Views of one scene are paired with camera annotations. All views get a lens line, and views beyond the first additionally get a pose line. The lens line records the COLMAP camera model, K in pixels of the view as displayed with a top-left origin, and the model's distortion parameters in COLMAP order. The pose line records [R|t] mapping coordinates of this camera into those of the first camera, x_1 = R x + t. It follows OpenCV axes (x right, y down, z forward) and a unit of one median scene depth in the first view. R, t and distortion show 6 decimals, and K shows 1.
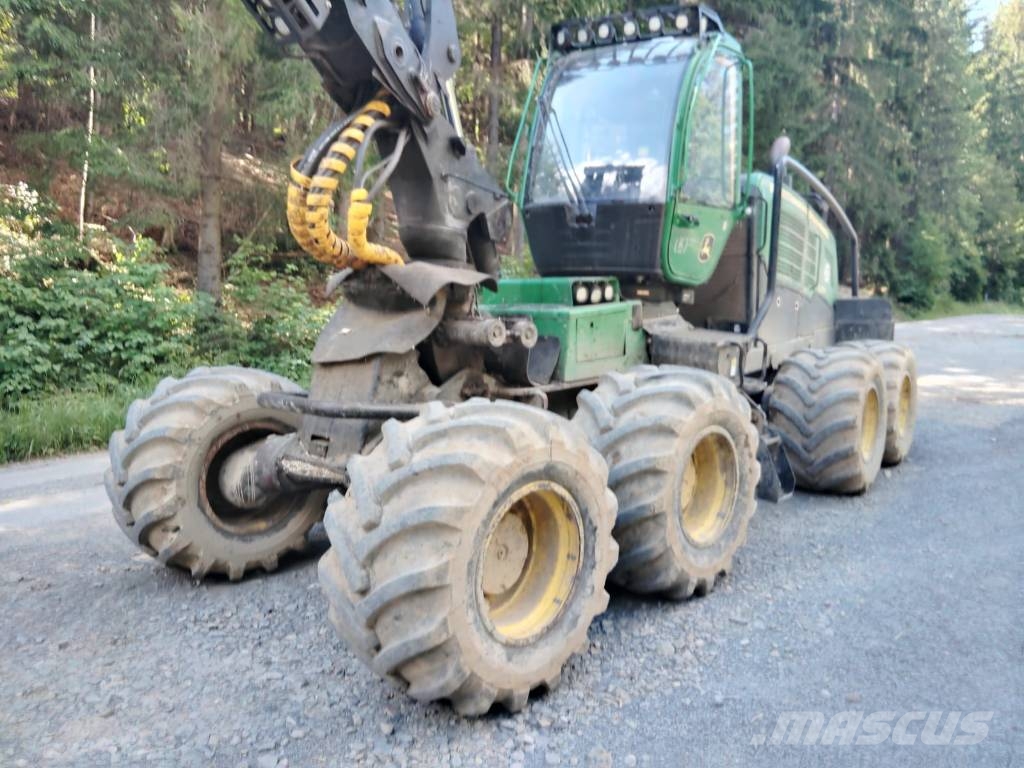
lens RADIAL K [[789.4, 0, 520.2], [0, 789.4, 390.0], [0, 0, 1]] dist [0.105199, -0.175301]
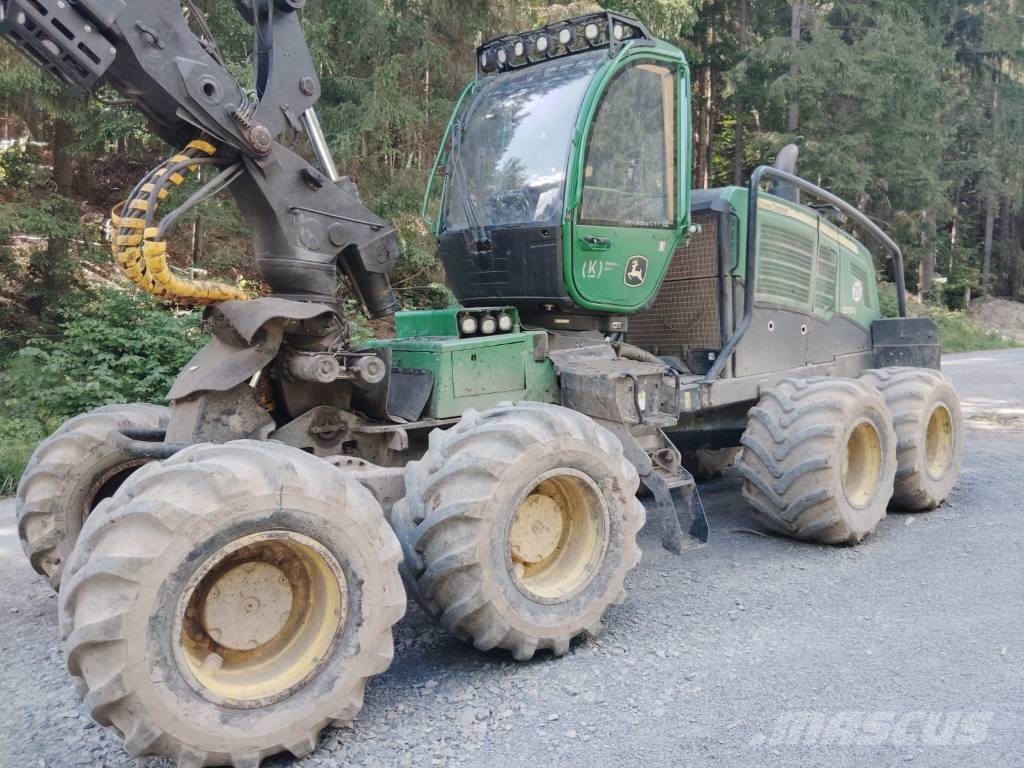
lens RADIAL K [[783.9, 0, 529.7], [0, 783.9, 390.6], [0, 0, 1]] dist [0.116642, -0.204884]
pose [[0.976420, -0.006446, -0.215781, 0.413898], [-0.000306, 0.999512, -0.031244, -0.015845], [0.215877, 0.030574, 0.975942, 0.119290]]
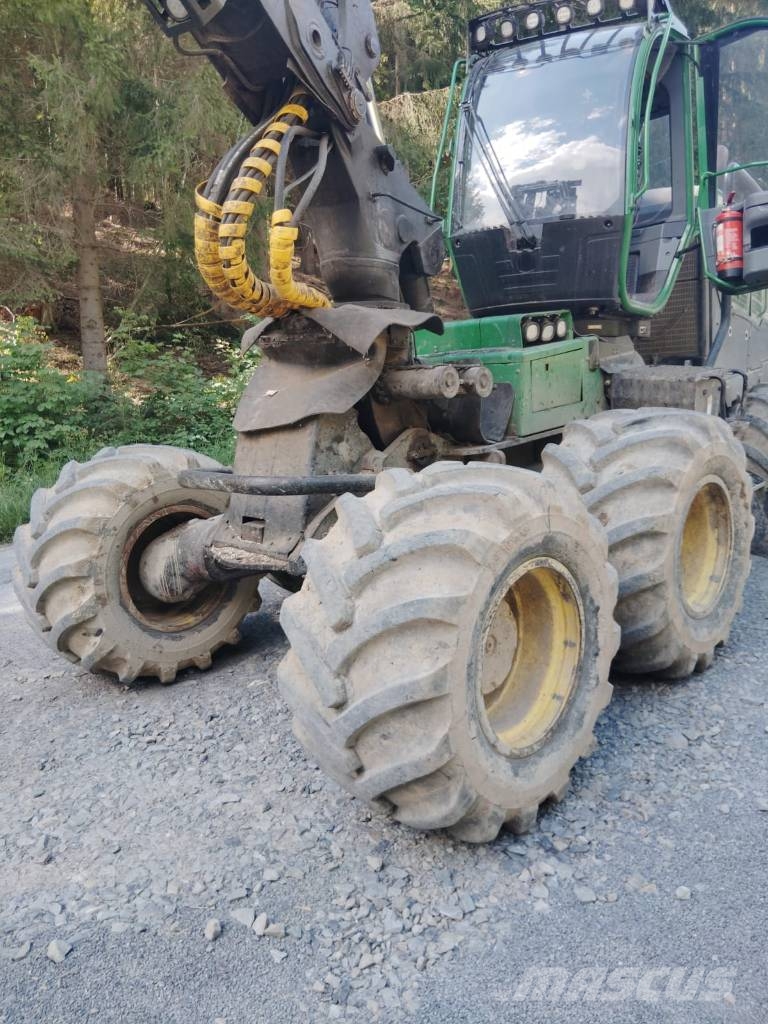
lens RADIAL K [[776.8, 0, 370.5], [0, 776.8, 514.4], [0, 0, 1]] dist [0.109732, -0.156529]
pose [[0.997122, -0.063157, -0.041937, -0.085981], [0.066162, 0.995014, 0.074633, 0.000457], [0.037014, -0.077193, 0.996329, 0.158324]]
